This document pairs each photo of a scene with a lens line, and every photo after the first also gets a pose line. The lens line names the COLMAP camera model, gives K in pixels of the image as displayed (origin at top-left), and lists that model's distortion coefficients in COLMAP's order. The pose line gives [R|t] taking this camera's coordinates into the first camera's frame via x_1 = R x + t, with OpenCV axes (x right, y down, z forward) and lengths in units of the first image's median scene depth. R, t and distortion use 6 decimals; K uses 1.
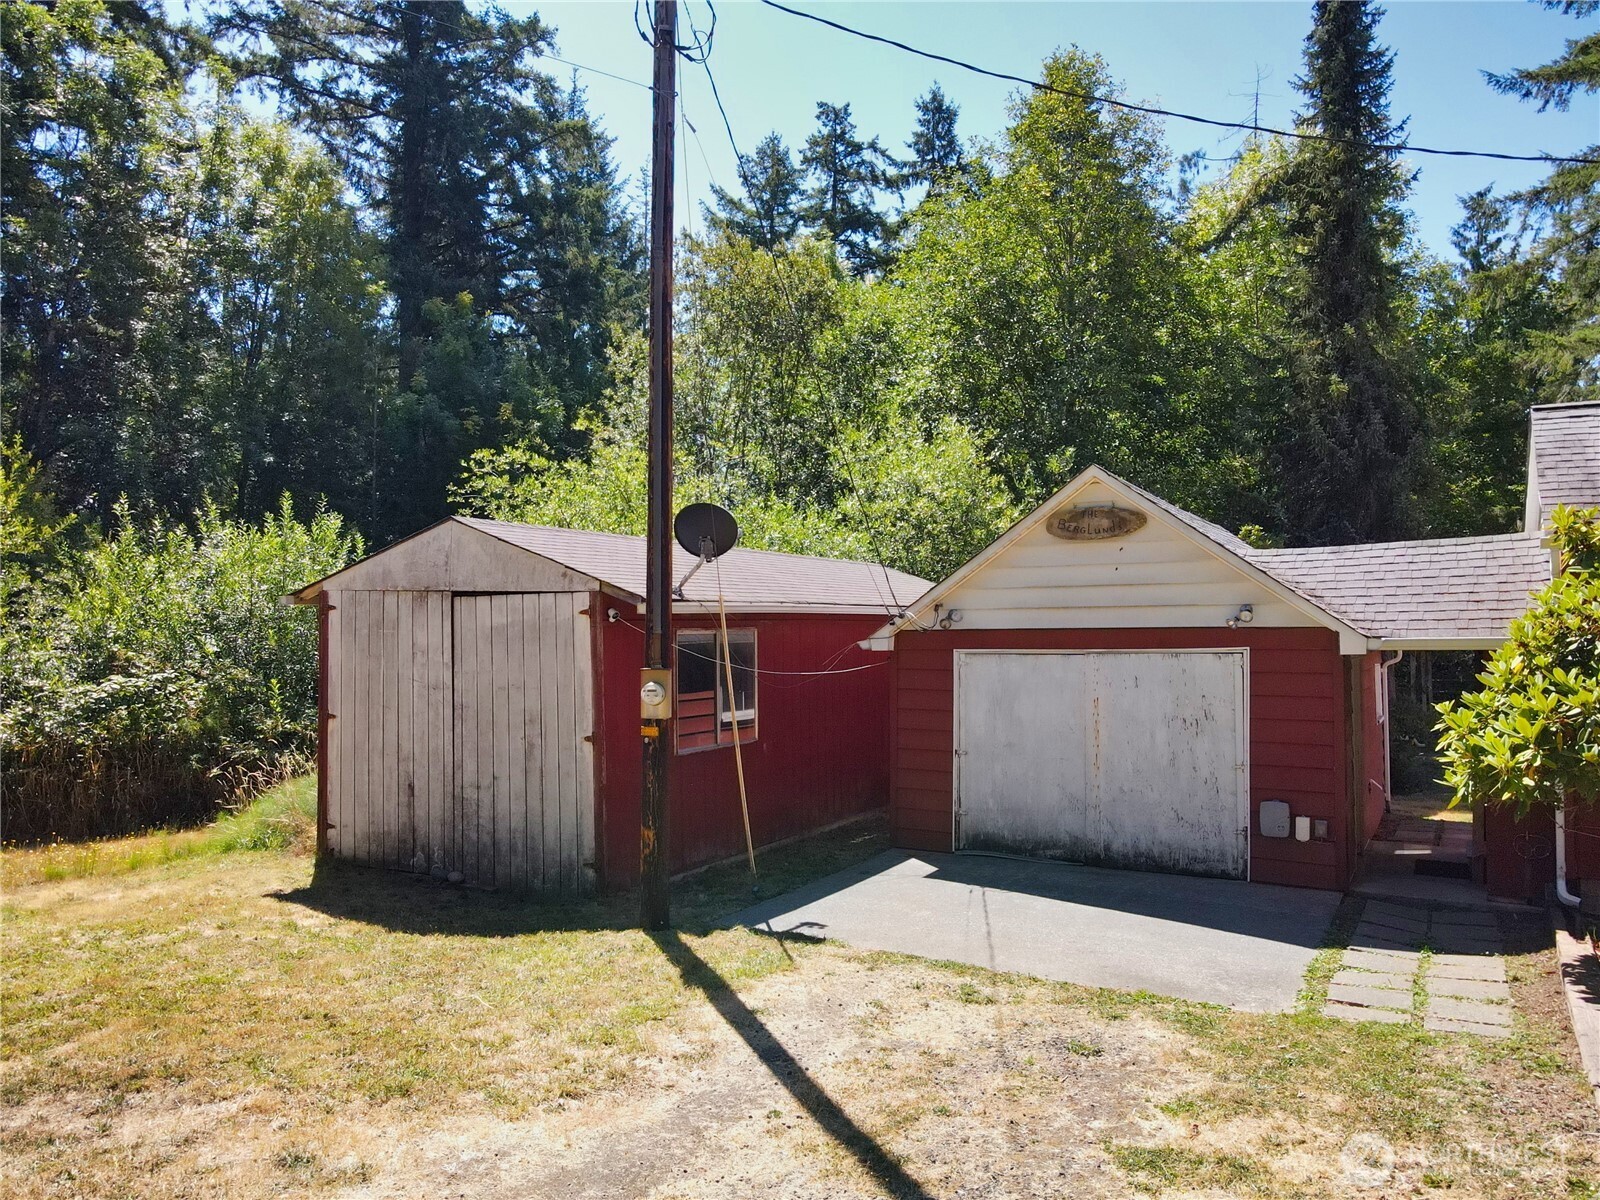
lens RADIAL K [[1167.3, 0, 801.7], [0, 1167.3, 602.3], [0, 0, 1]] dist [0.022641, -0.015433]
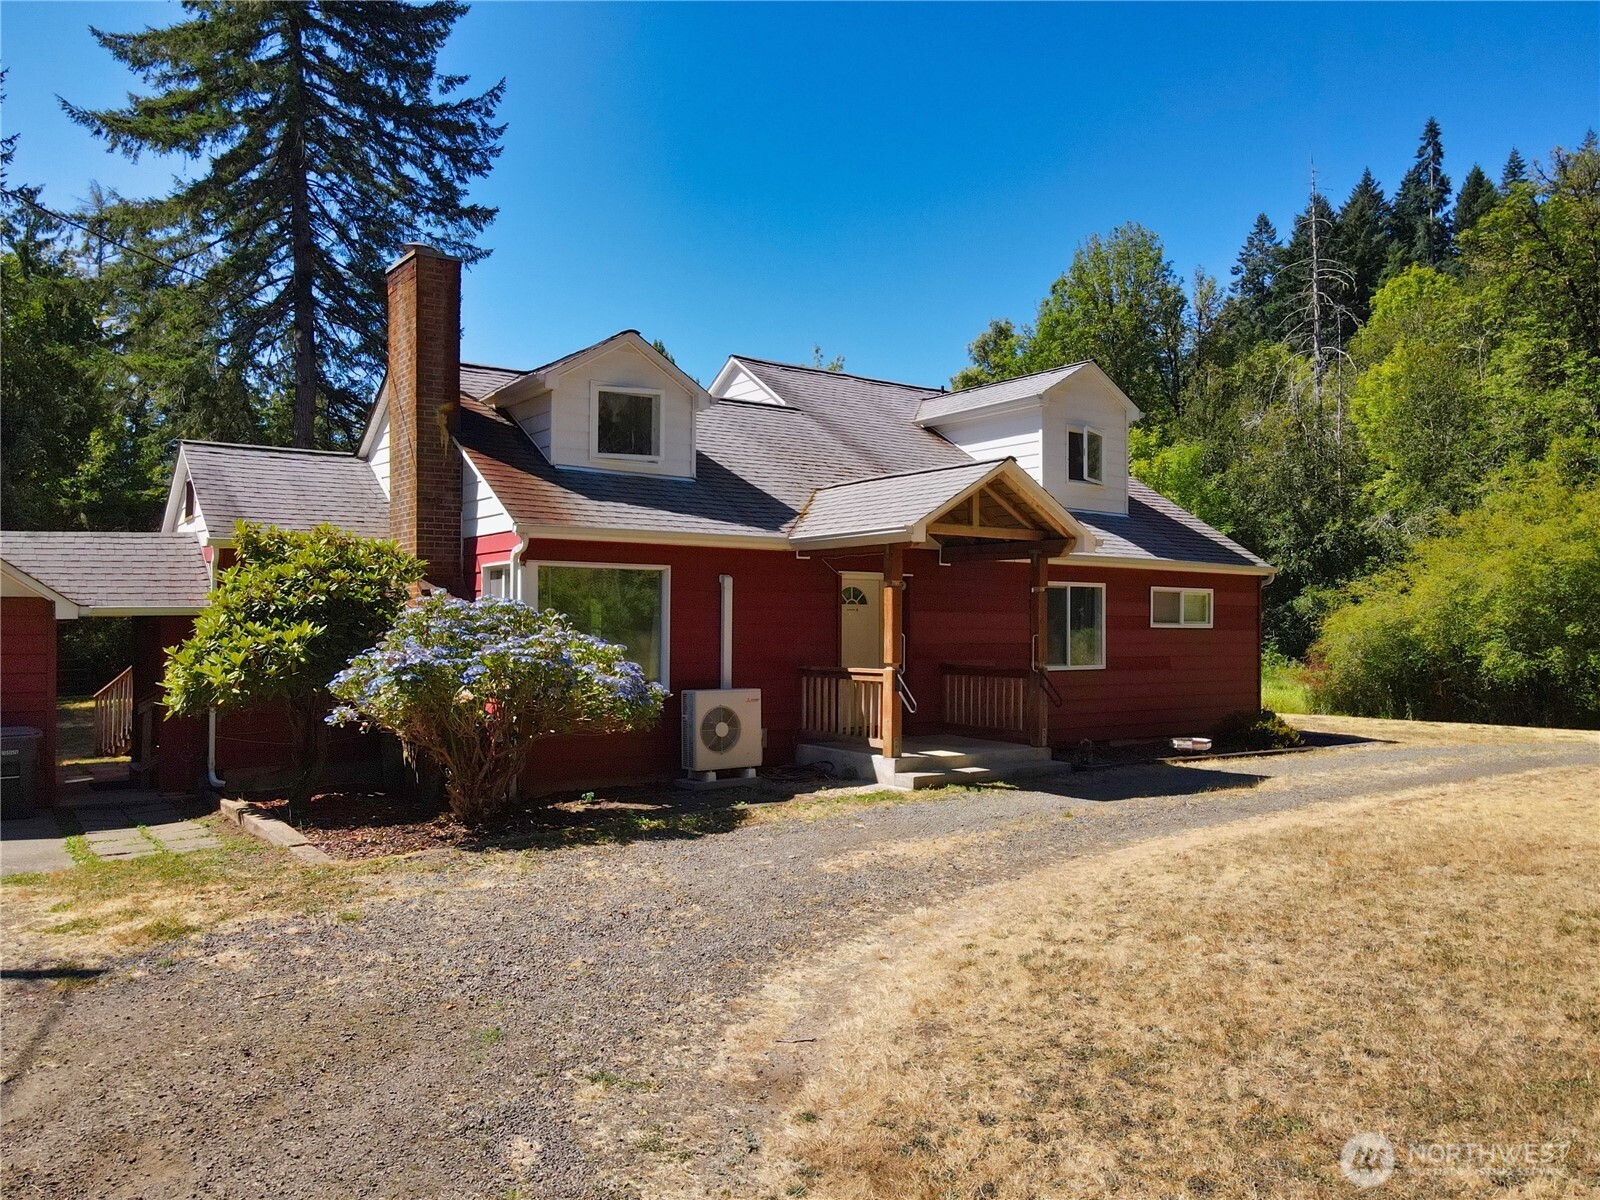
lens RADIAL K [[1167.3, 0, 791.6], [0, 1167.3, 602.7], [0, 0, 1]] dist [0.022641, -0.015433]
pose [[0.423881, 0.014730, 0.905598, -0.163502], [-0.023959, 0.999700, -0.005046, 0.006660], [-0.905401, -0.019559, 0.424106, -0.117771]]
